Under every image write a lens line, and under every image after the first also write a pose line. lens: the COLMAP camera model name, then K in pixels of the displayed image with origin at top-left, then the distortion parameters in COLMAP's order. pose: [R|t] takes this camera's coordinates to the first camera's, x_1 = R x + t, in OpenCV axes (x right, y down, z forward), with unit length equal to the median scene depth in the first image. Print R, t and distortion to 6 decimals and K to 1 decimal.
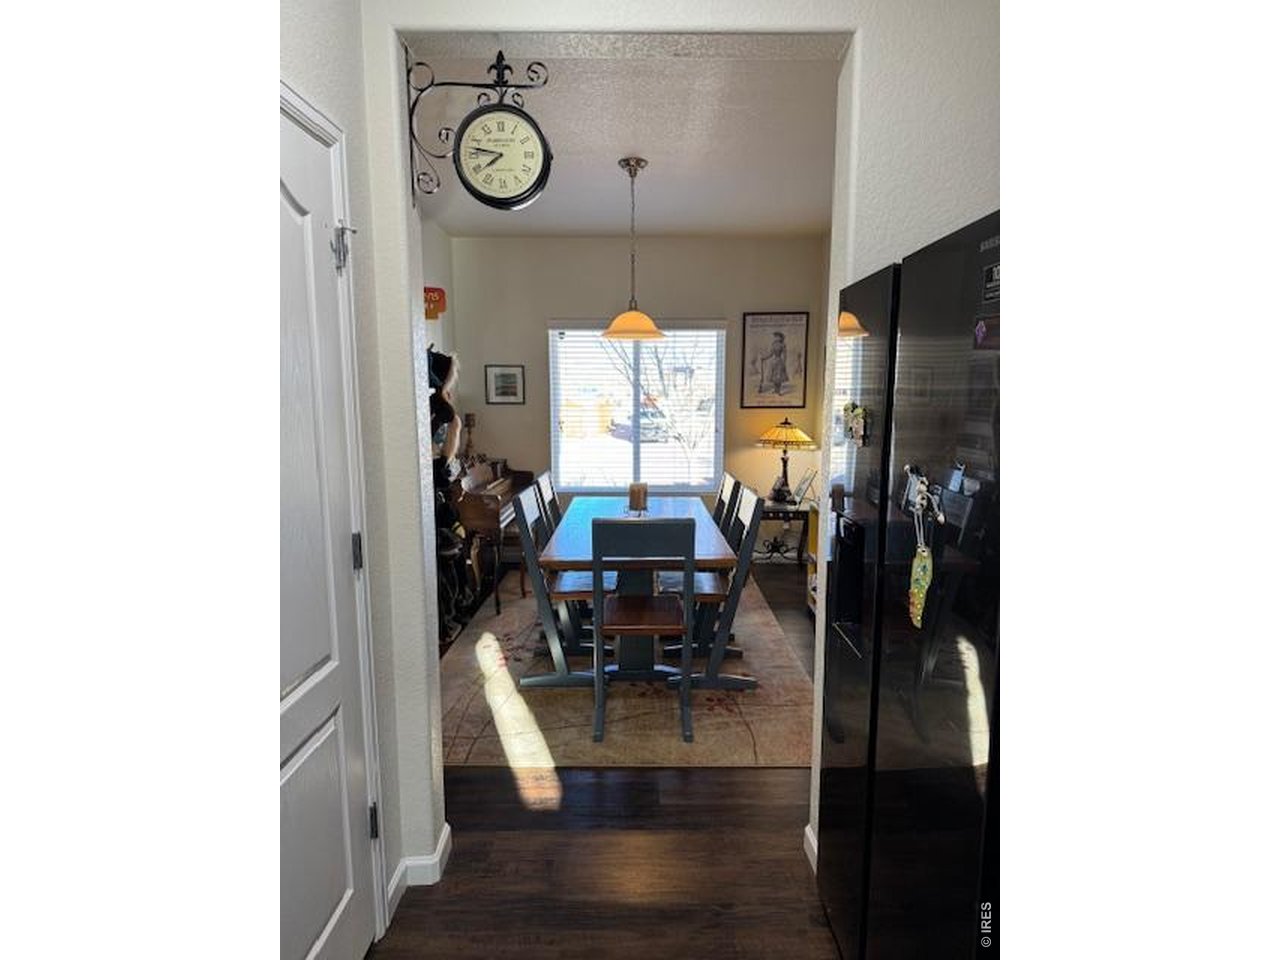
lens RADIAL K [[670.4, 0, 642.8], [0, 670.4, 487.9], [0, 0, 1]] dist [0.010719, -0.016837]
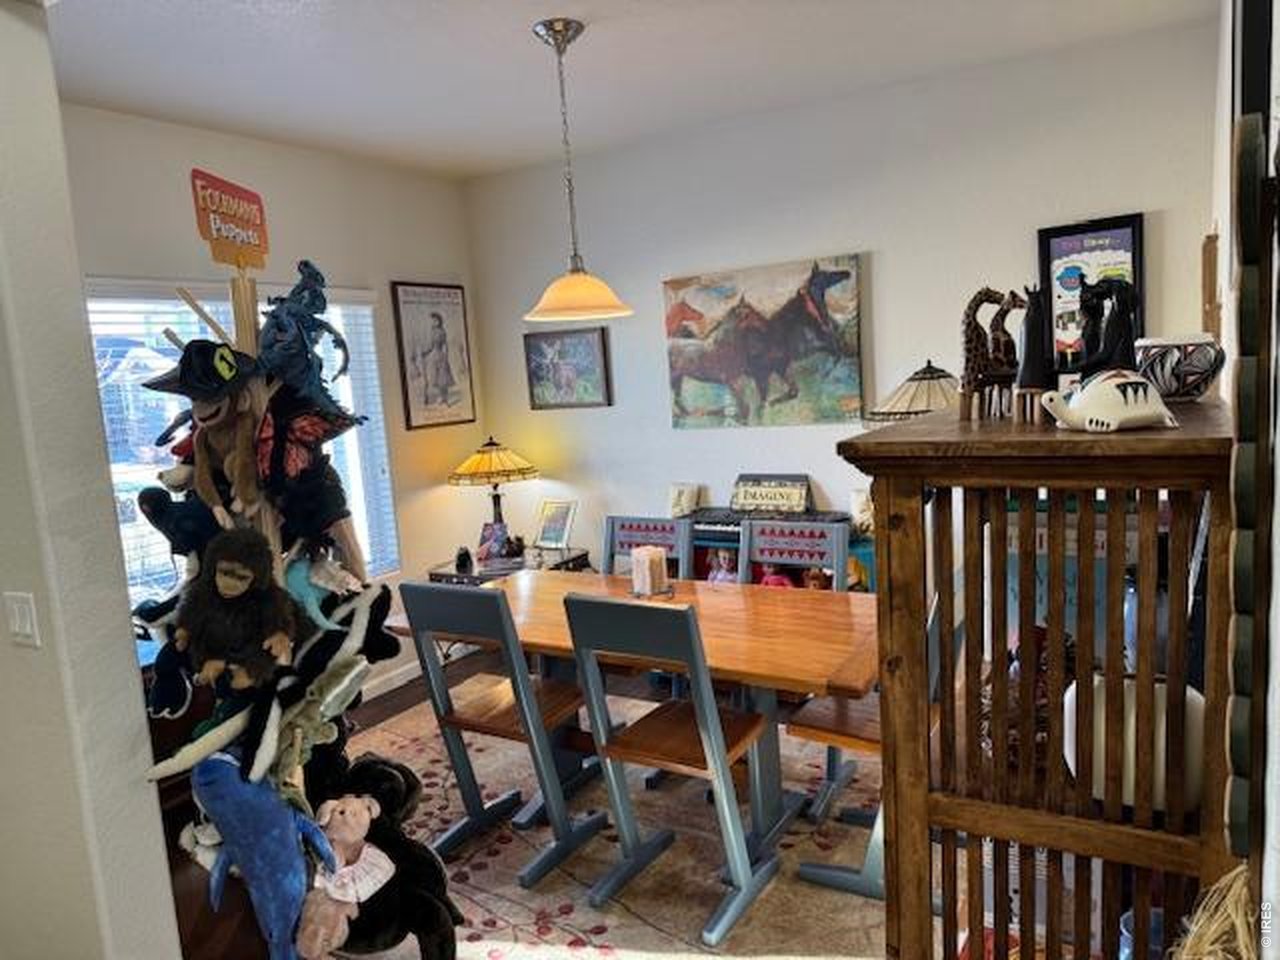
lens RADIAL K [[903.0, 0, 641.4], [0, 903.0, 474.9], [0, 0, 1]] dist [0.011574, 0.001231]
pose [[0.501329, -0.129032, 0.855582, -0.486903], [0.177999, 0.983048, 0.043957, -0.076650], [-0.846750, 0.130256, 0.515798, 0.382314]]
